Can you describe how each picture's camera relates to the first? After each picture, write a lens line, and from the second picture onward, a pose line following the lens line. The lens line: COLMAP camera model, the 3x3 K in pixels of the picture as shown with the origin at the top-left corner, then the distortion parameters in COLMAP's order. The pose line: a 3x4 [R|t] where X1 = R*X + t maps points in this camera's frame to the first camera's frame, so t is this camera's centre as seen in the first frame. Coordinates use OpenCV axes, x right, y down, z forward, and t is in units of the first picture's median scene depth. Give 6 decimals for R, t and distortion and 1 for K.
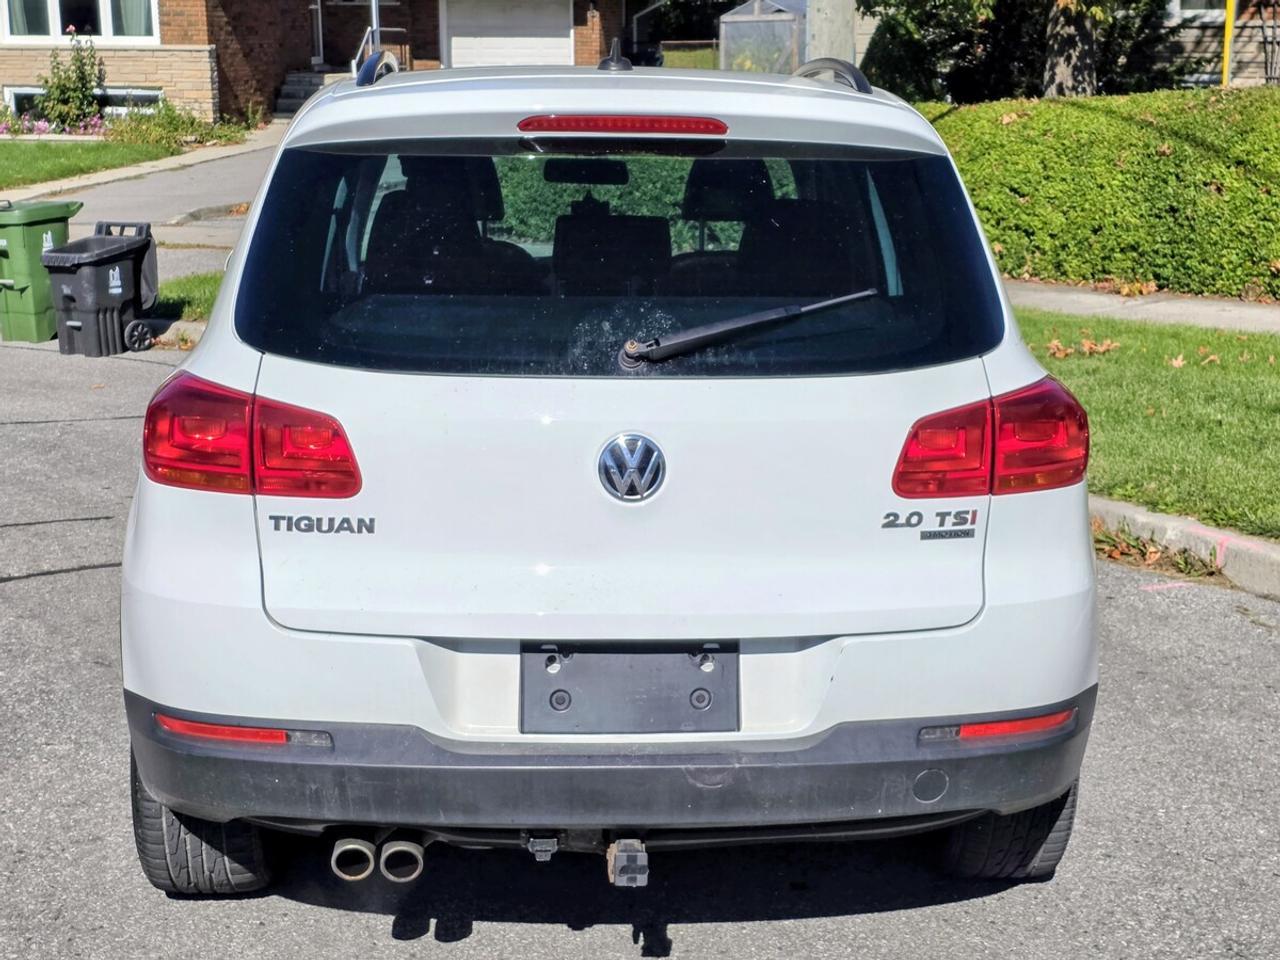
lens RADIAL K [[1966.3, 0, 640.0], [0, 1966.3, 480.0], [0, 0, 1]] dist [0.210246, -0.593780]
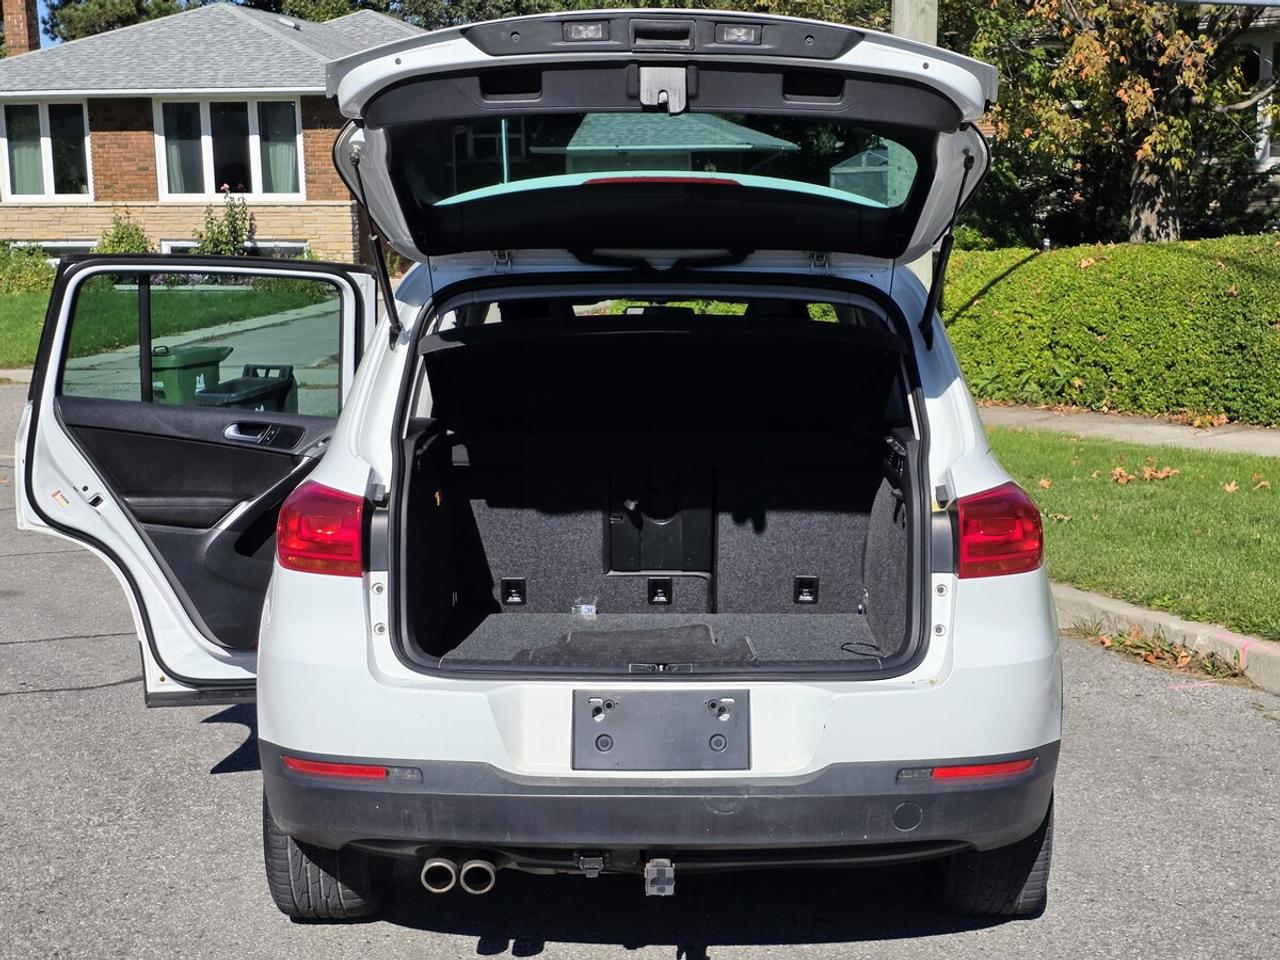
lens RADIAL K [[1934.5, 0, 650.7], [0, 1934.5, 471.0], [0, 0, 1]] dist [0.207034, -0.537999]
pose [[0.998246, -0.002637, -0.059139, 0.014454], [-0.001698, 0.997321, -0.073136, 0.007166], [0.059174, 0.073108, 0.995567, -0.053167]]
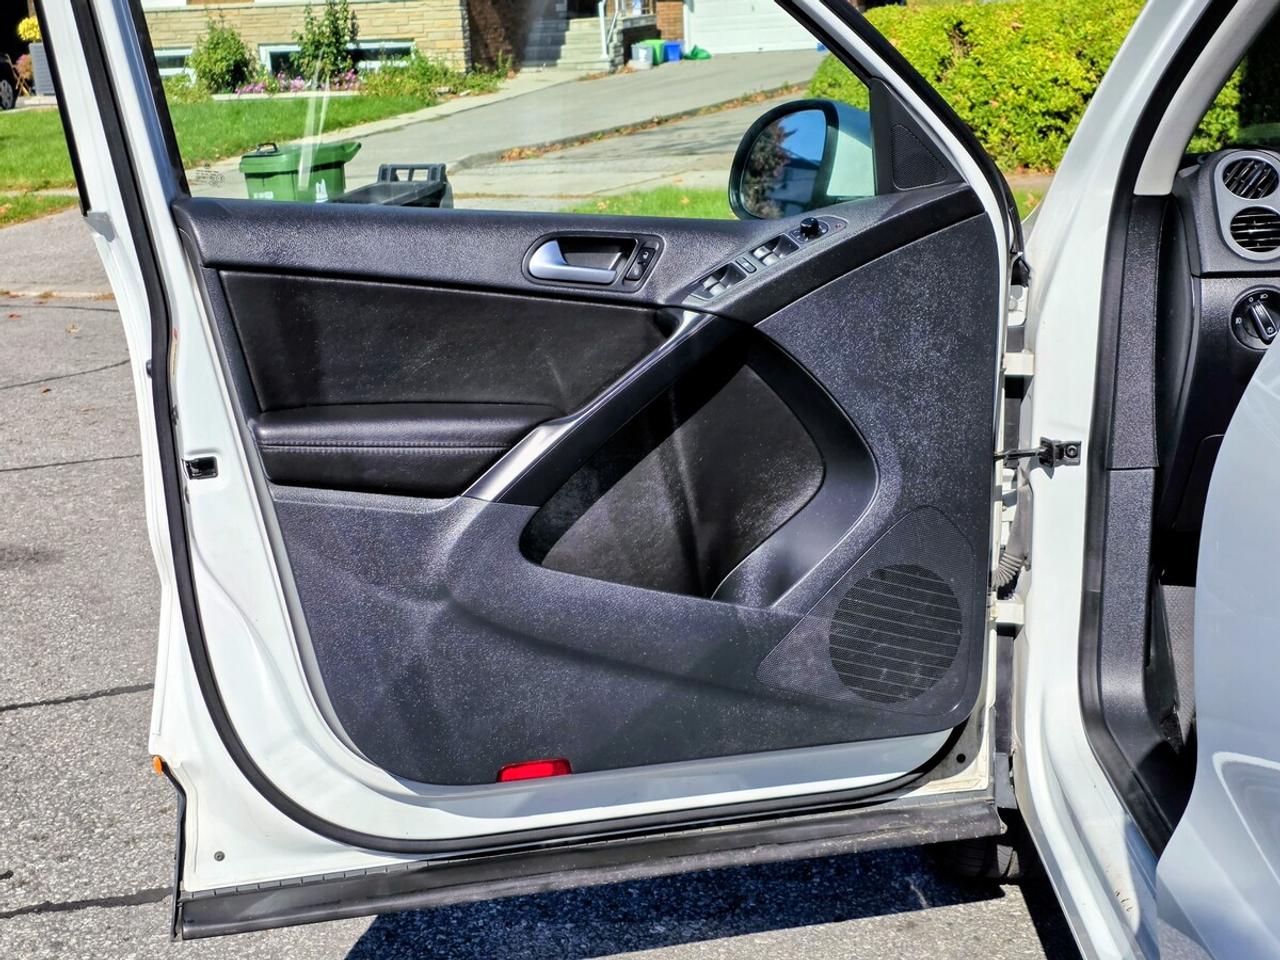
lens RADIAL K [[1775.7, 0, 613.6], [0, 1775.7, 475.8], [0, 0, 1]] dist [0.202919, -0.514845]
pose [[0.992719, -0.019458, -0.118871, -0.091371], [0.024133, 0.998986, 0.038017, -0.027779], [0.118011, -0.040609, 0.992182, 0.275802]]
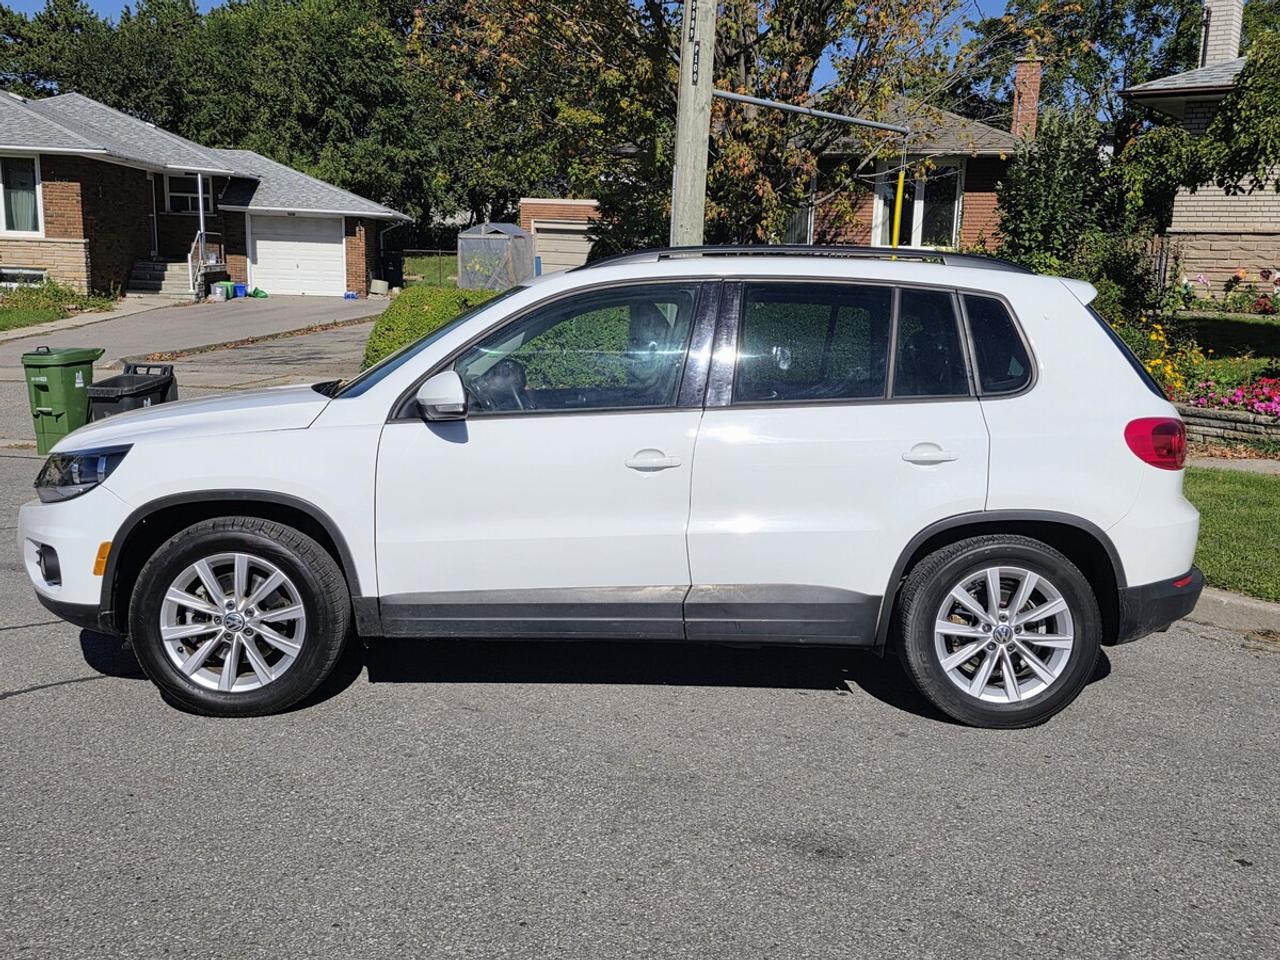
lens RADIAL K [[1297.8, 0, 666.1], [0, 1297.8, 479.5], [0, 0, 1]] dist [0.133428, -0.206548]
pose [[0.966431, -0.011356, 0.256677, -0.148374], [0.024120, 0.998621, -0.046635, -0.004139], [-0.255793, 0.051260, 0.965371, 0.071662]]
